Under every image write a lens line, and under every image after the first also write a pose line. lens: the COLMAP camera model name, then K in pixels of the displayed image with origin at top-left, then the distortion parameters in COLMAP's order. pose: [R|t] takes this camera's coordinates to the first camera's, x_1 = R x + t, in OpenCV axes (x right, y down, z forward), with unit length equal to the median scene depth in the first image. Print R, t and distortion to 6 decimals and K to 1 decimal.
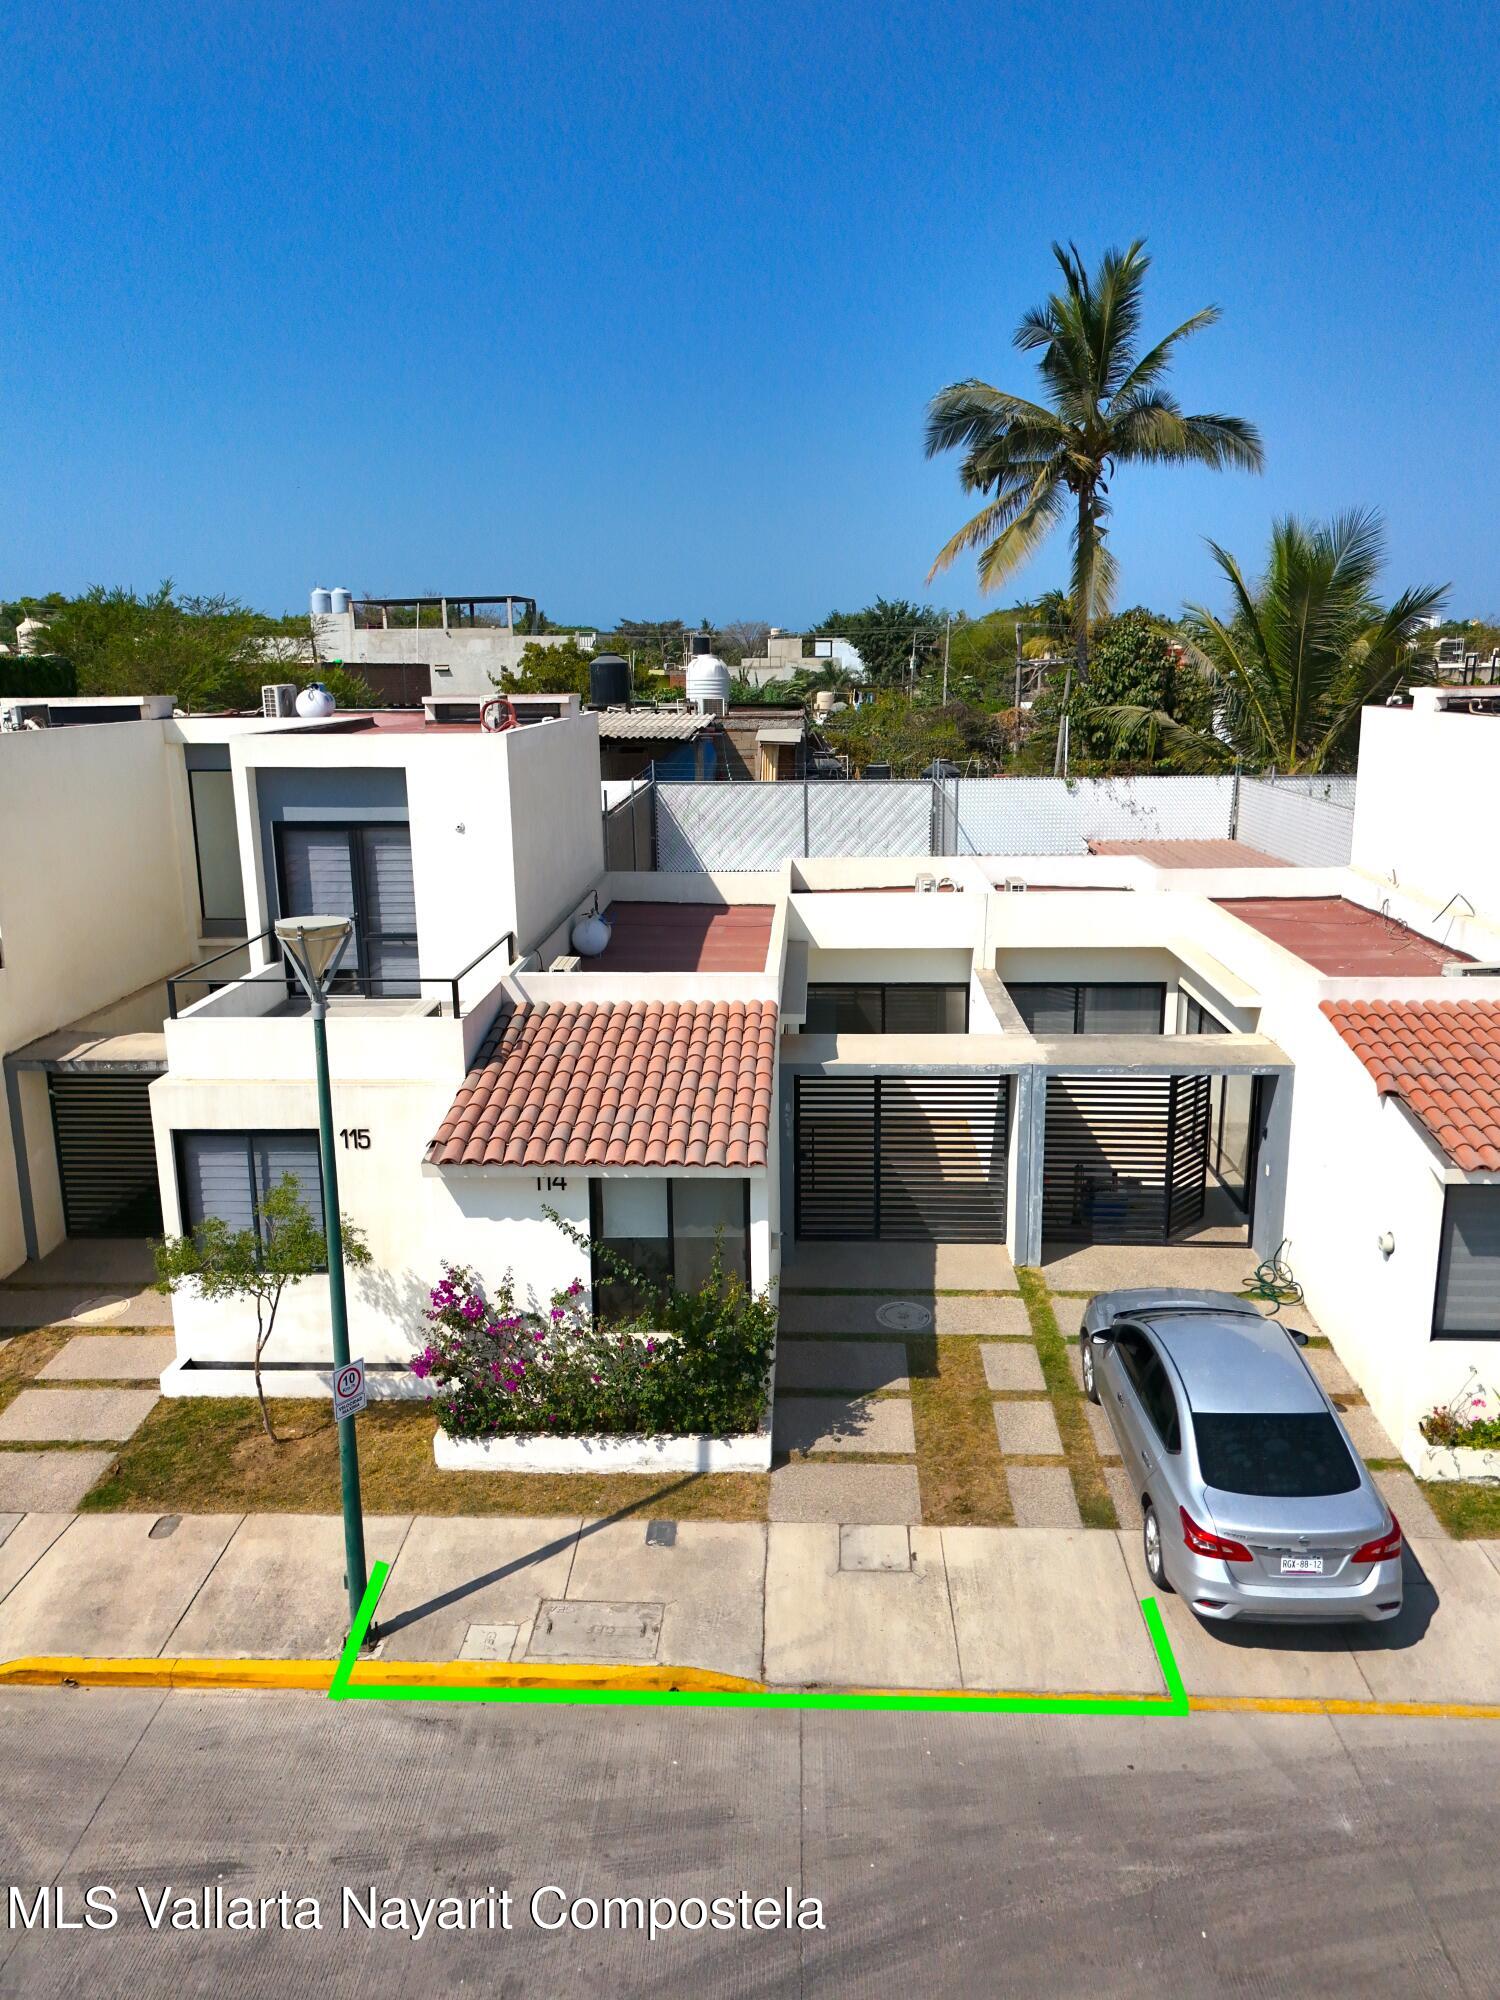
lens RADIAL K [[1490.6, 0, 750.3], [0, 1490.6, 1003.4], [0, 0, 1]] dist [0.043729, -0.017917]
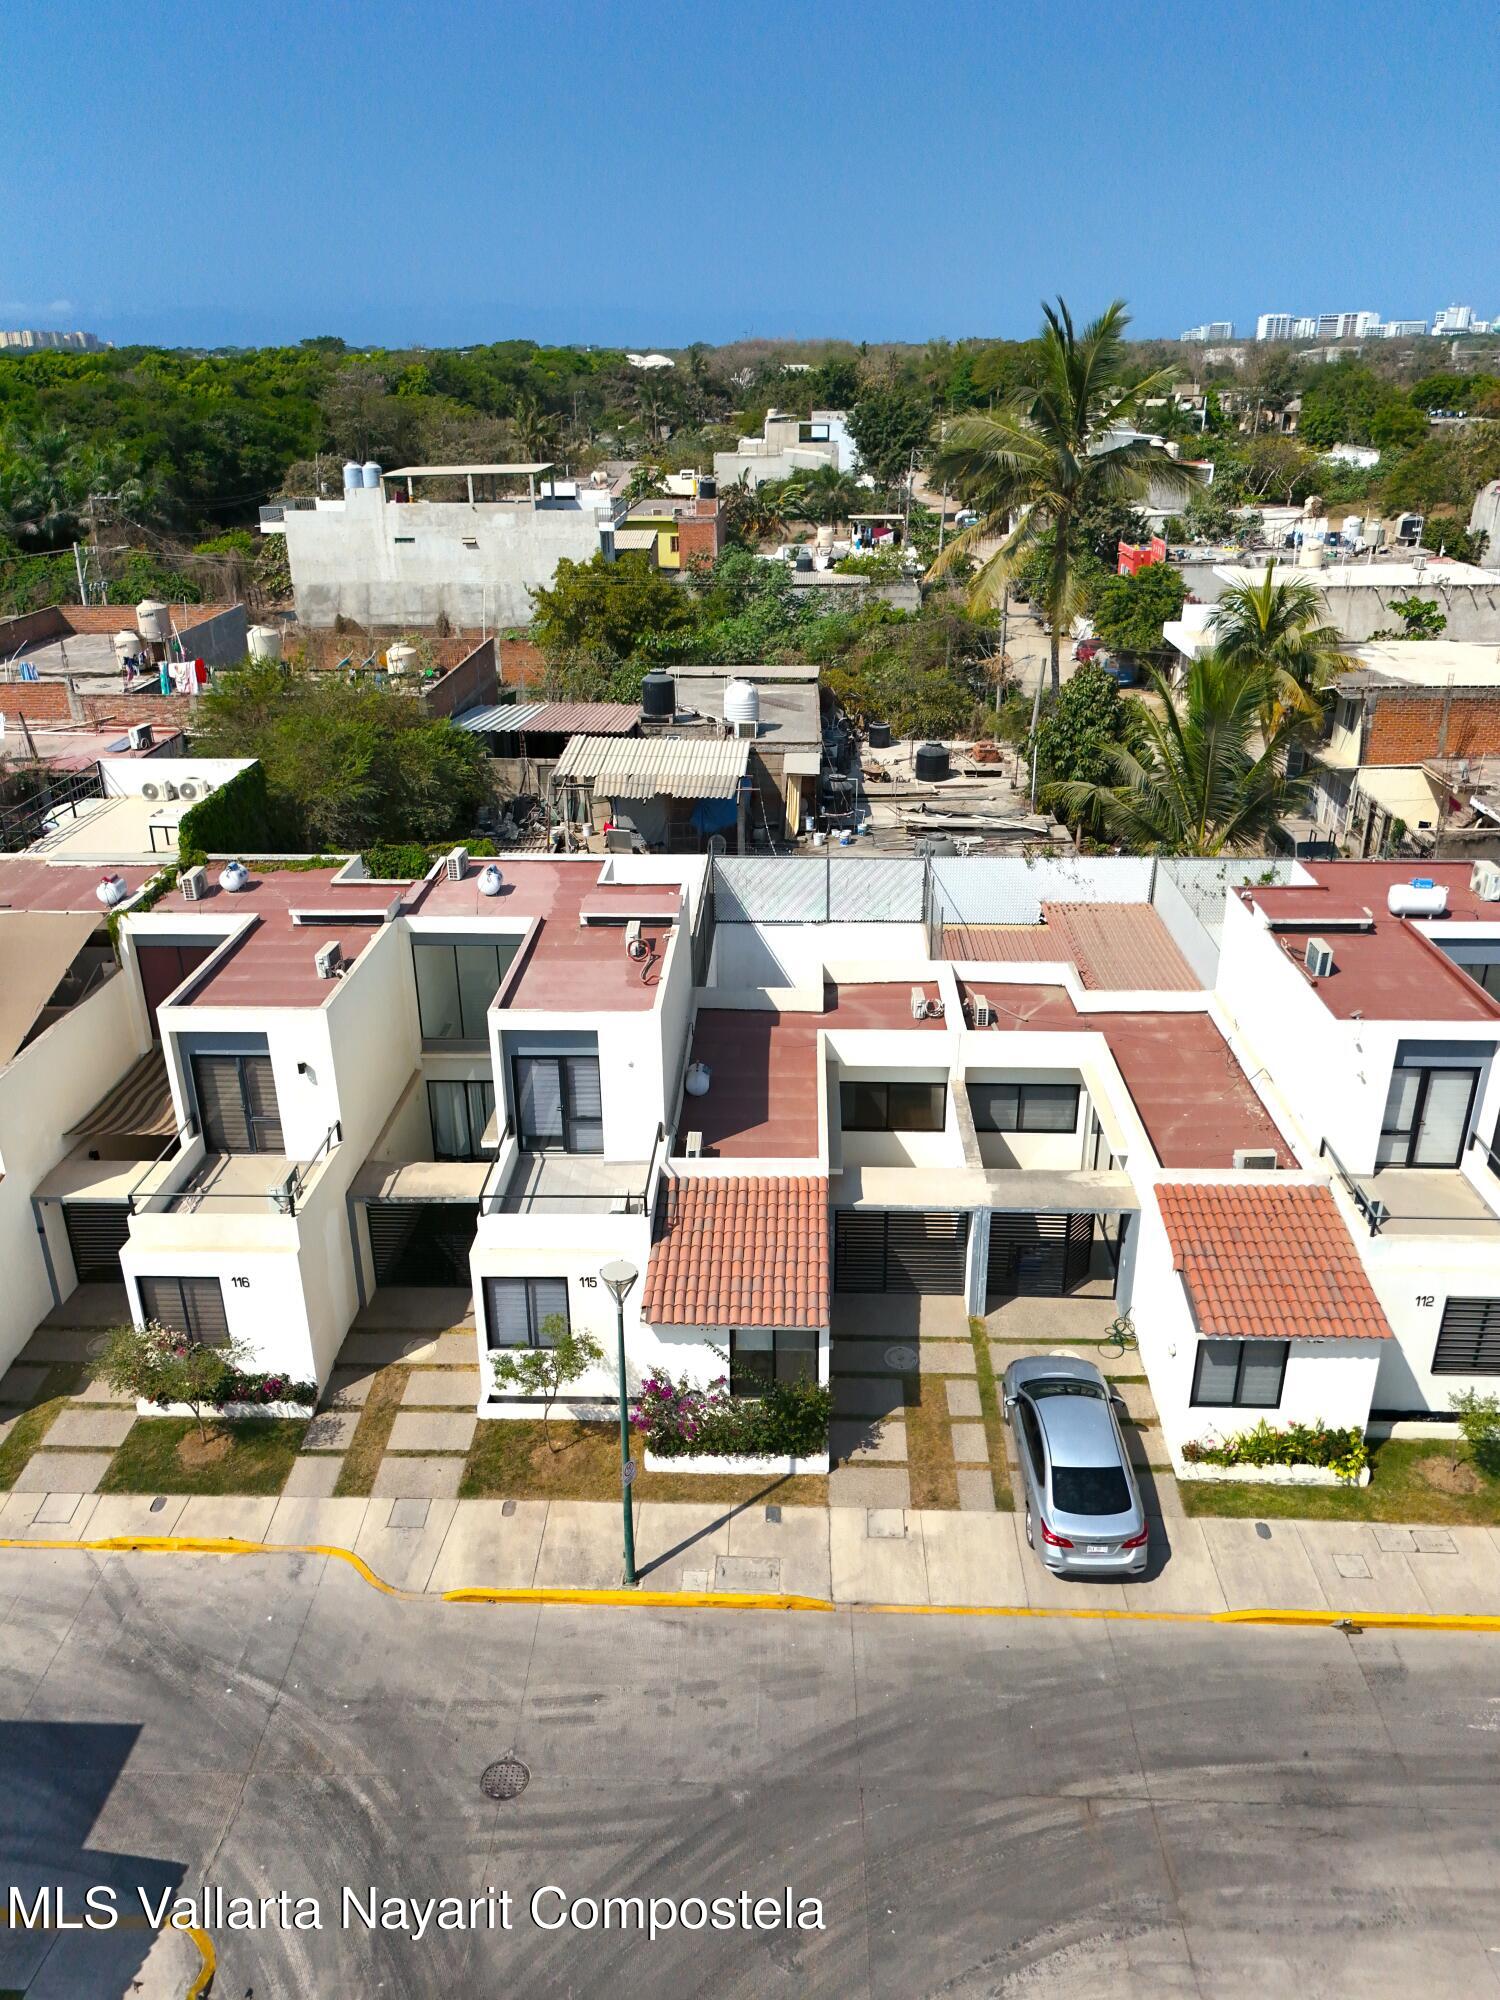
lens RADIAL K [[1490.6, 0, 751.7], [0, 1490.6, 1005.0], [0, 0, 1]] dist [0.043729, -0.017917]
pose [[0.999935, 0.000283, 0.011389, -0.100619], [-0.002374, 0.982916, 0.184041, -0.582360], [-0.011142, -0.184056, 0.982853, -0.688700]]
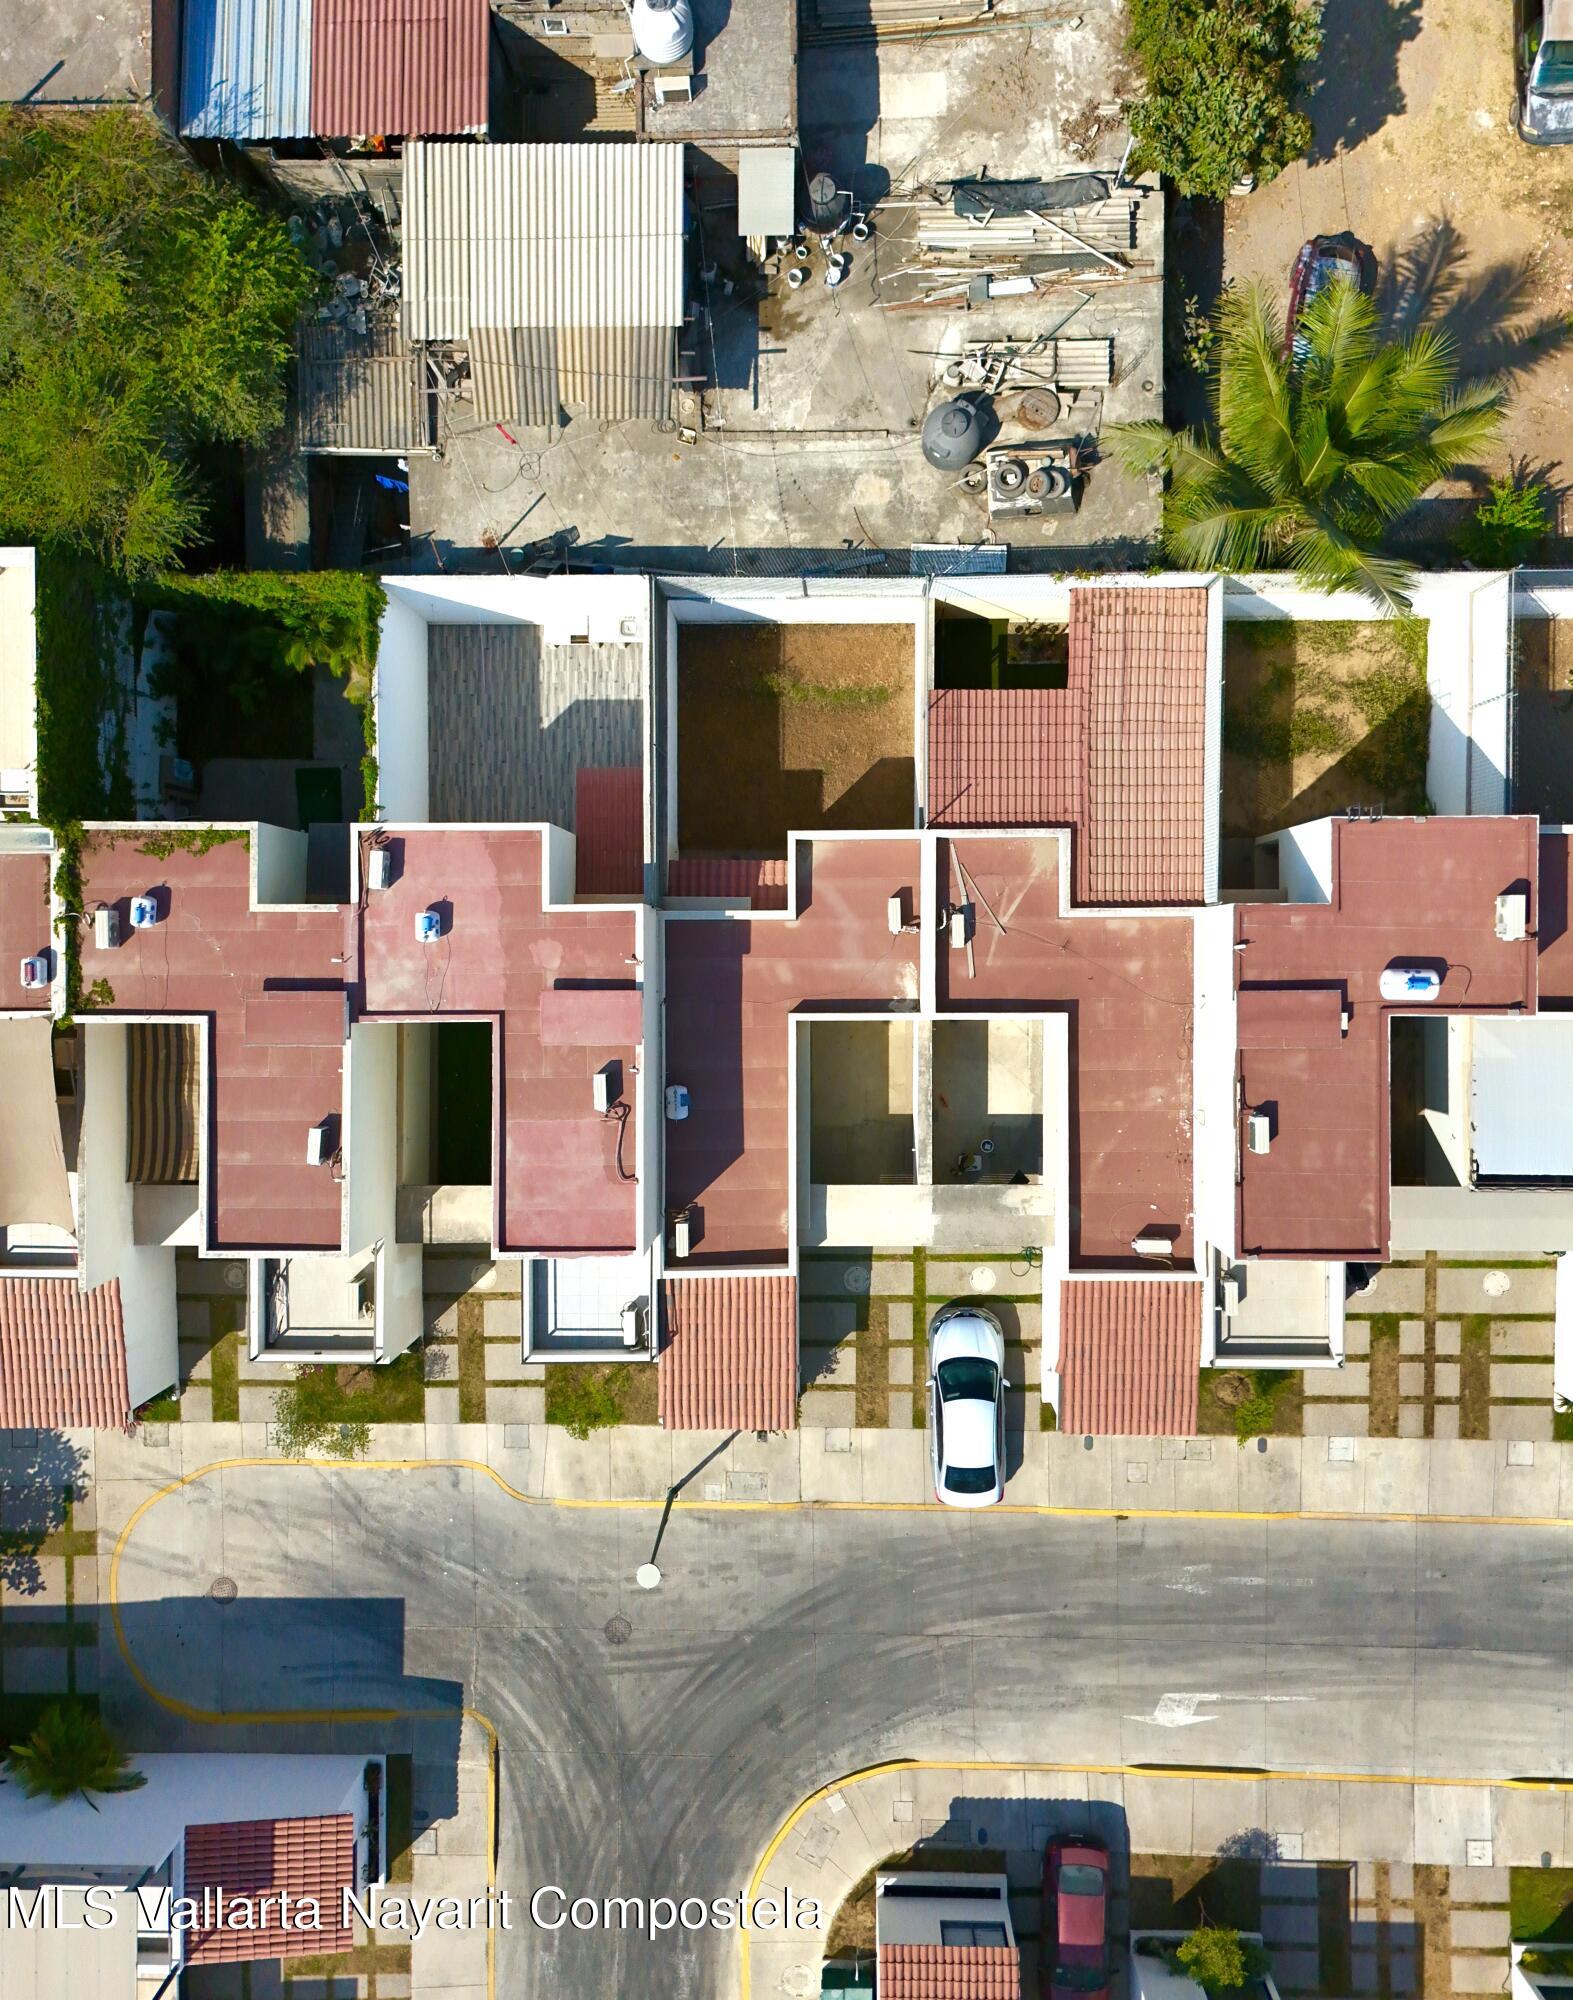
lens RADIAL K [[1708.6, 0, 779.5], [0, 1708.6, 986.8], [0, 0, 1]] dist [0.057403, 0.004211]
pose [[0.998781, -0.045134, -0.019993, 0.070175], [0.029206, 0.213767, 0.976448, -2.751524], [-0.039797, -0.975842, 0.214824, 1.045935]]
